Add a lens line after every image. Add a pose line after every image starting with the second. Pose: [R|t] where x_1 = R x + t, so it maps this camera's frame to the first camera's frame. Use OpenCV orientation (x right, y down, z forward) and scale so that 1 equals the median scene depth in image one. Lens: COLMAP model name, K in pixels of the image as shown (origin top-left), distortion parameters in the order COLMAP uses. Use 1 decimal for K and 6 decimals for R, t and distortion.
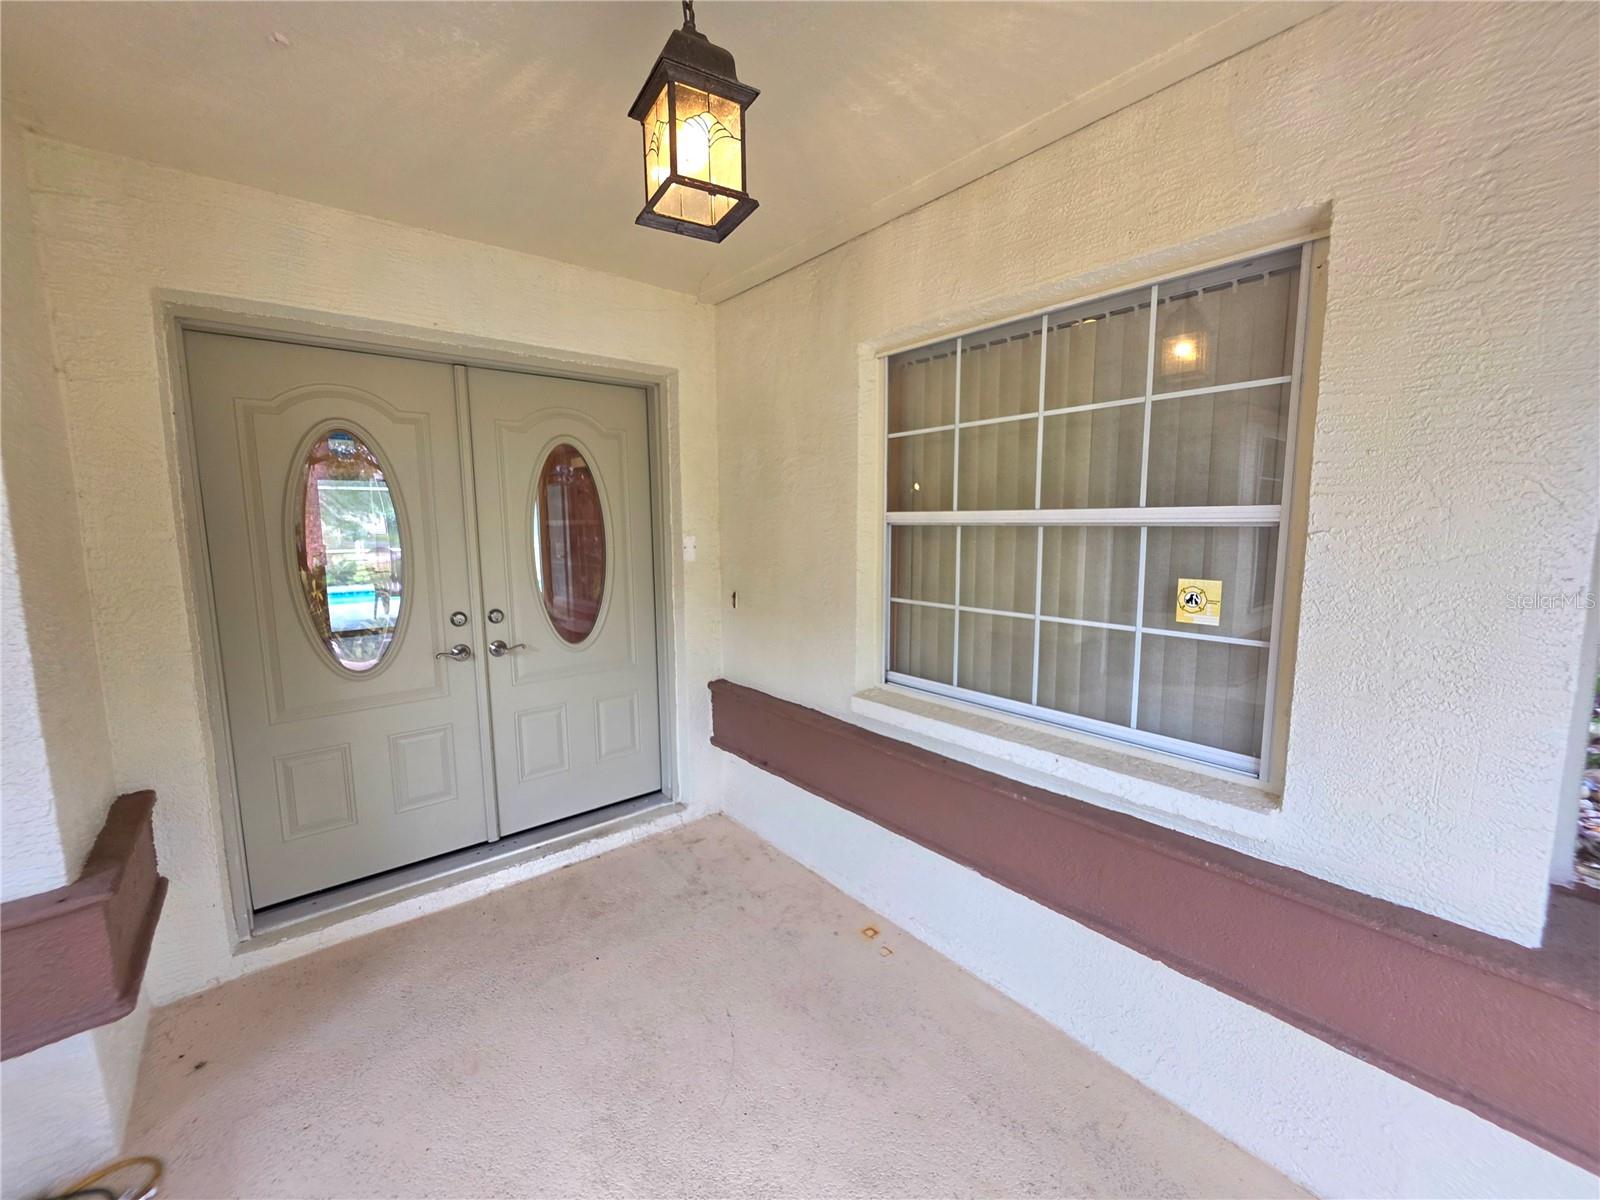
lens RADIAL K [[642.9, 0, 800.6], [0, 642.9, 597.9], [0, 0, 1]] dist [-0.004566, -0.000154]
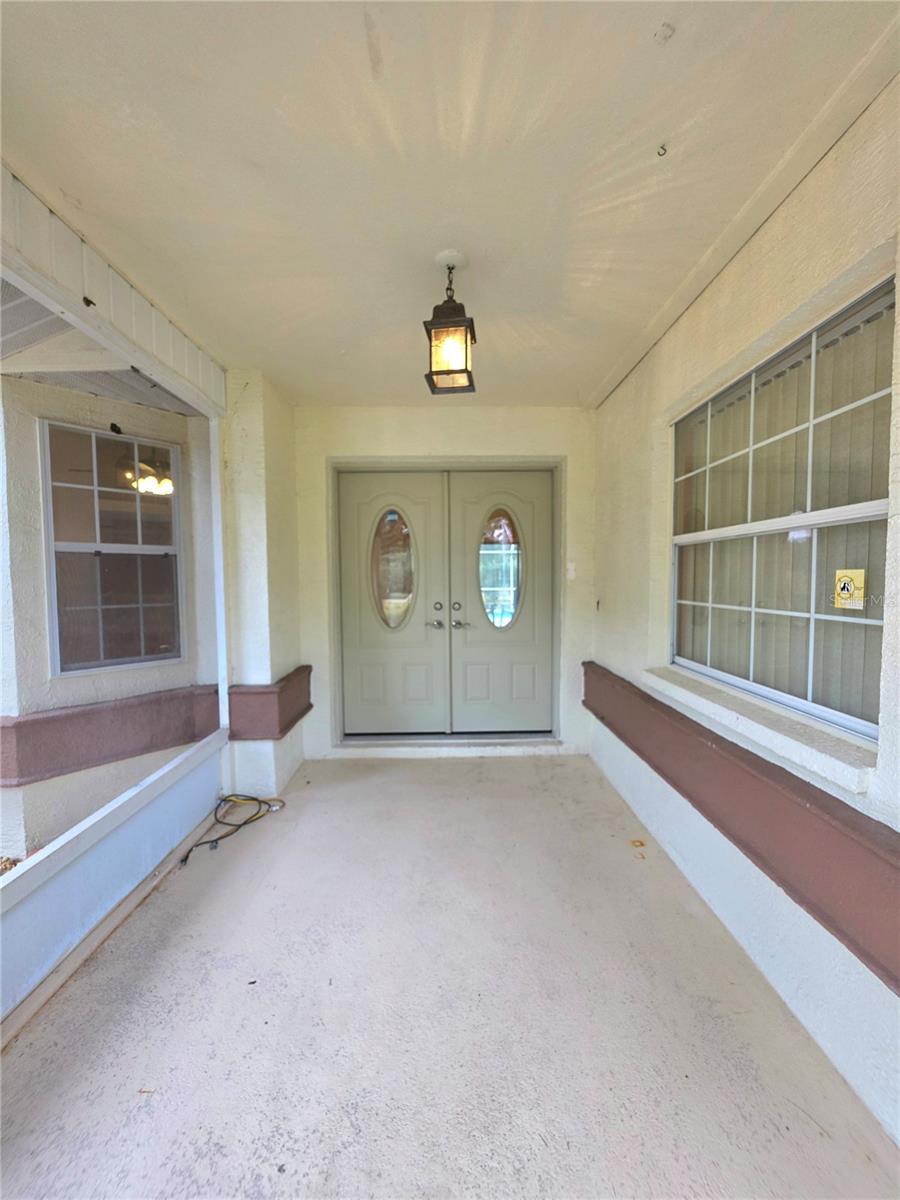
lens RADIAL K [[482.2, 0, 449.9], [0, 482.2, 602.2], [0, 0, 1]] dist [-0.004566, -0.000154]
pose [[0.779110, 0.034218, -0.625953, 0.407016], [-0.072721, 0.996701, -0.036028, 0.075980], [0.622655, 0.073590, 0.779028, -0.075494]]
